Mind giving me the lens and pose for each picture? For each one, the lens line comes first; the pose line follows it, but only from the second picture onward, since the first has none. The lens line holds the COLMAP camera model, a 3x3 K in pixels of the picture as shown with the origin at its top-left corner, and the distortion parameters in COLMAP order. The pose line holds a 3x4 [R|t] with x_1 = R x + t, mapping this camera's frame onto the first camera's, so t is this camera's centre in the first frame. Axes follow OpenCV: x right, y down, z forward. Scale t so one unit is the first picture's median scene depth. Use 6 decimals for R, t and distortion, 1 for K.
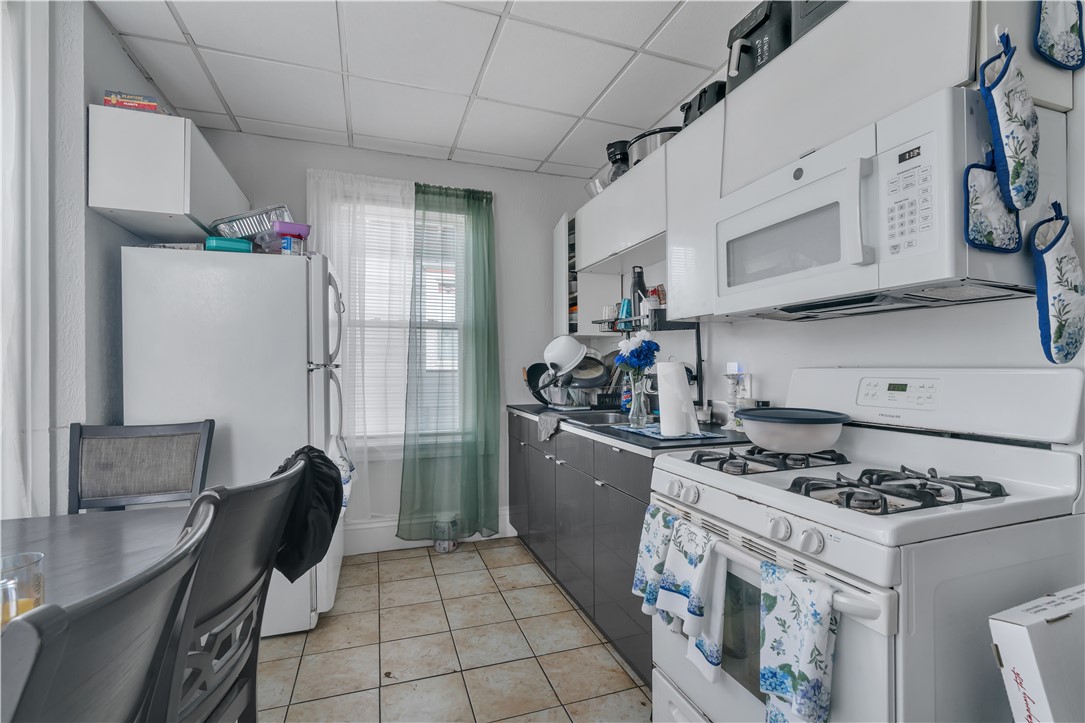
lens RADIAL K [[494.4, 0, 543.8], [0, 494.4, 365.6], [0, 0, 1]] dist [-0.003008, 0.000974]
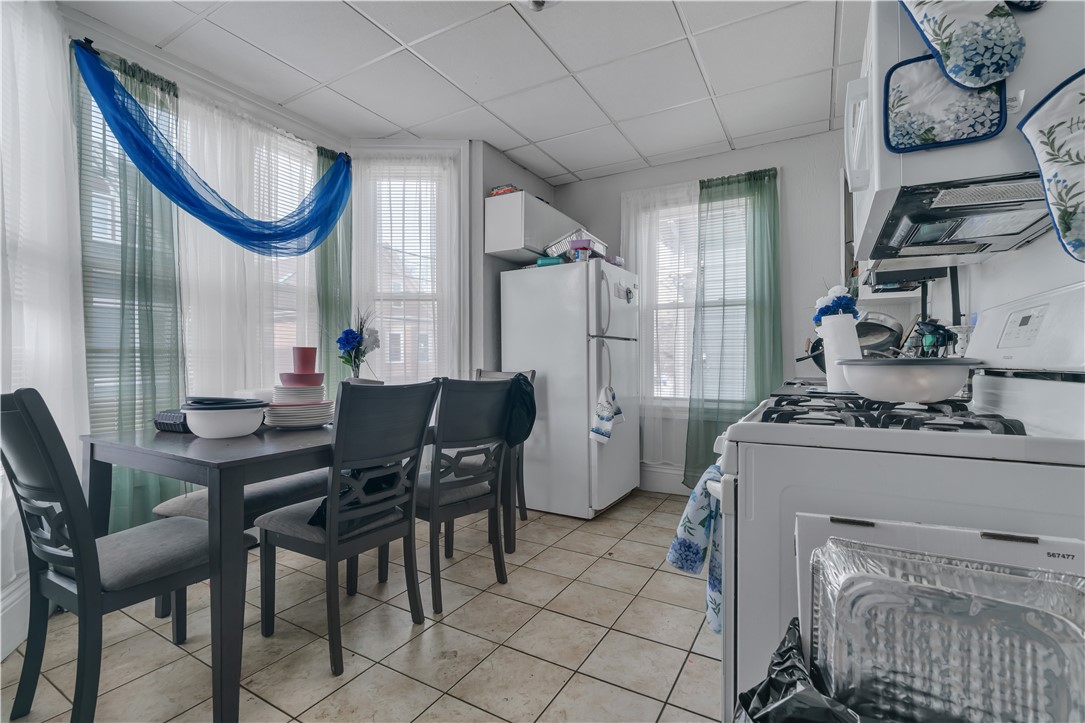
lens RADIAL K [[494.4, 0, 535.7], [0, 494.4, 362.0], [0, 0, 1]] dist [-0.003008, 0.000974]
pose [[0.648299, 0.002125, -0.761383, 0.509008], [0.000976, 0.999993, 0.003621, 0.066170], [0.761385, -0.003091, 0.648292, -0.052934]]
